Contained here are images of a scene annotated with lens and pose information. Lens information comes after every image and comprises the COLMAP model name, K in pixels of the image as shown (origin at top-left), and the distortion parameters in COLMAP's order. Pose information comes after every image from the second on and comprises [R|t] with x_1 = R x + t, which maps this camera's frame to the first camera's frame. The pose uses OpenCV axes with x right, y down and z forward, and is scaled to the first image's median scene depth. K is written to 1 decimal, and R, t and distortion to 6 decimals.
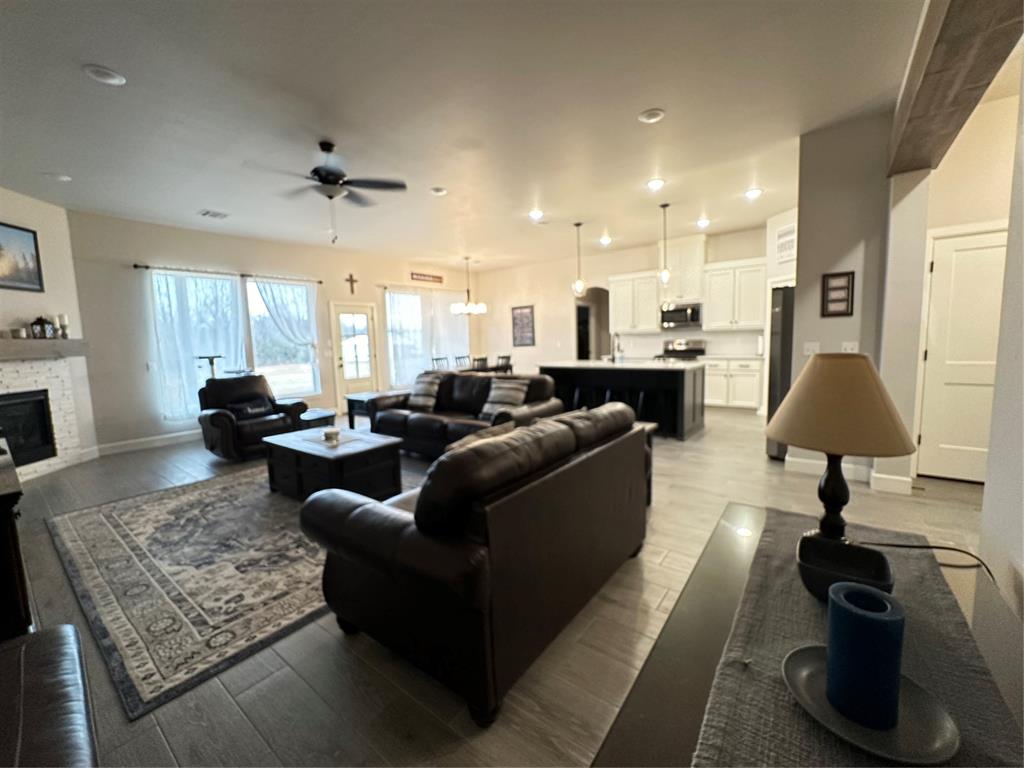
lens RADIAL K [[408.0, 0, 515.7], [0, 408.0, 391.9], [0, 0, 1]] dist [-0.002006, 0.000730]
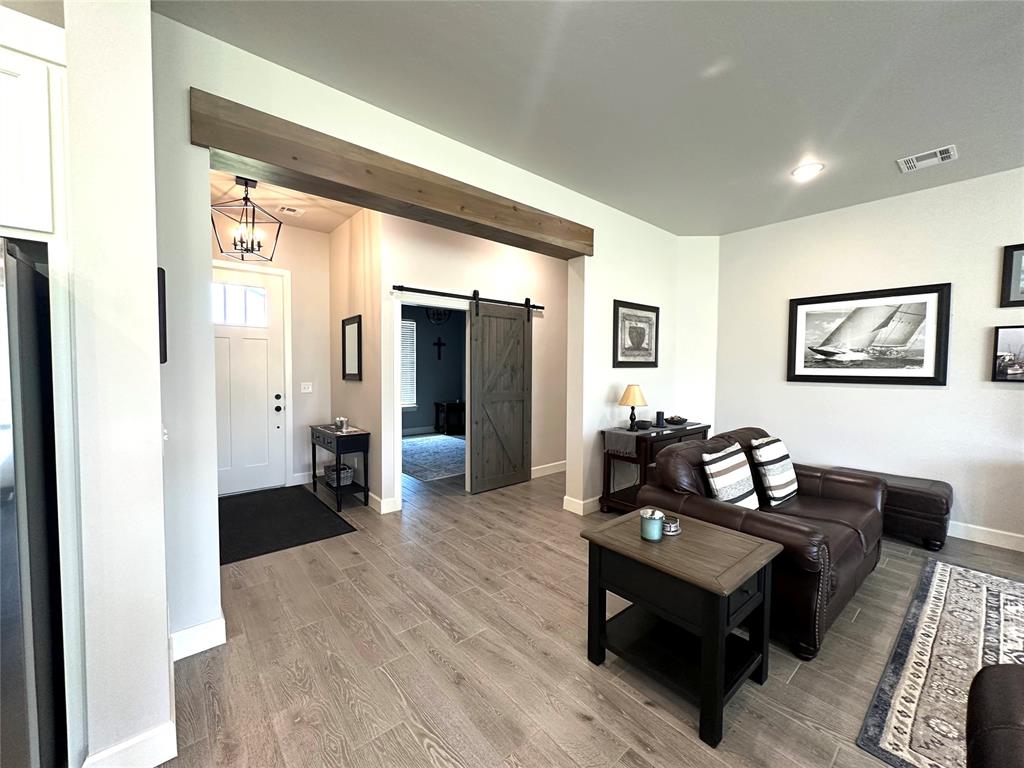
lens RADIAL K [[408.0, 0, 512.5], [0, 408.0, 382.0], [0, 0, 1]] dist [-0.002006, 0.000730]
pose [[-0.976965, 0.014569, 0.212900, 0.224634], [0.049022, 0.986308, 0.157460, -0.171096], [-0.207691, 0.164270, -0.964303, 1.073695]]
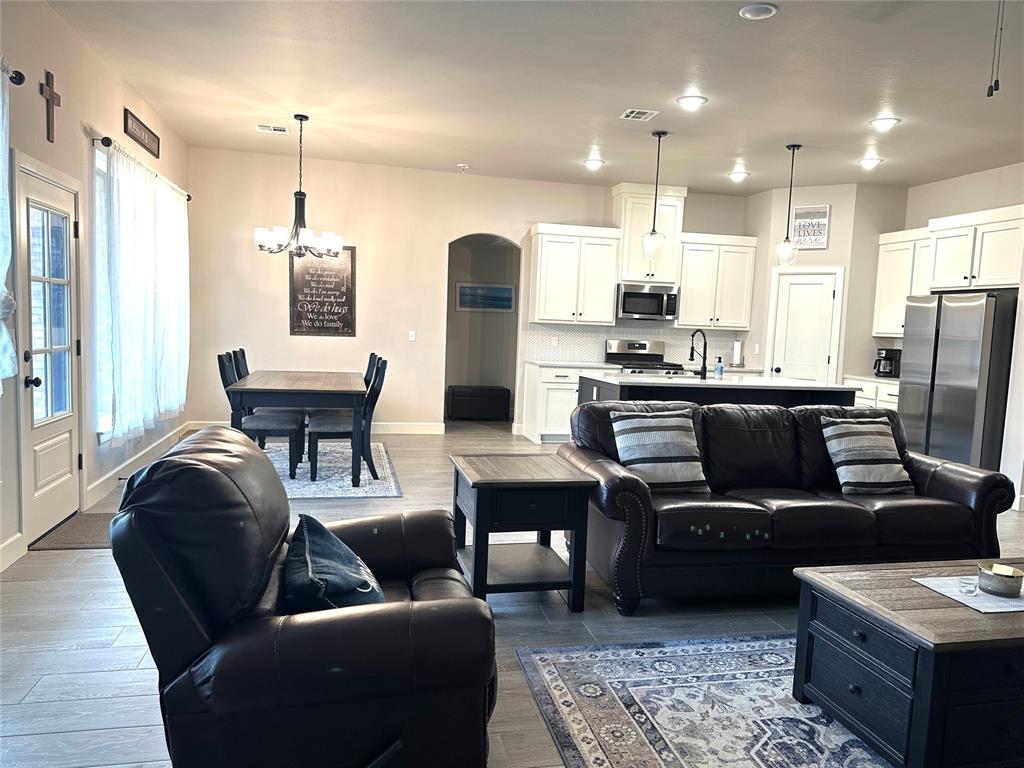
lens RADIAL K [[719.2, 0, 512.7], [0, 719.2, 385.7], [0, 0, 1]] dist [0.063318, -0.065094]
pose [[0.643104, -0.009506, 0.765720, -1.013114], [0.036953, 0.999143, -0.018632, -0.069140], [-0.764887, 0.040278, 0.642904, 0.708296]]
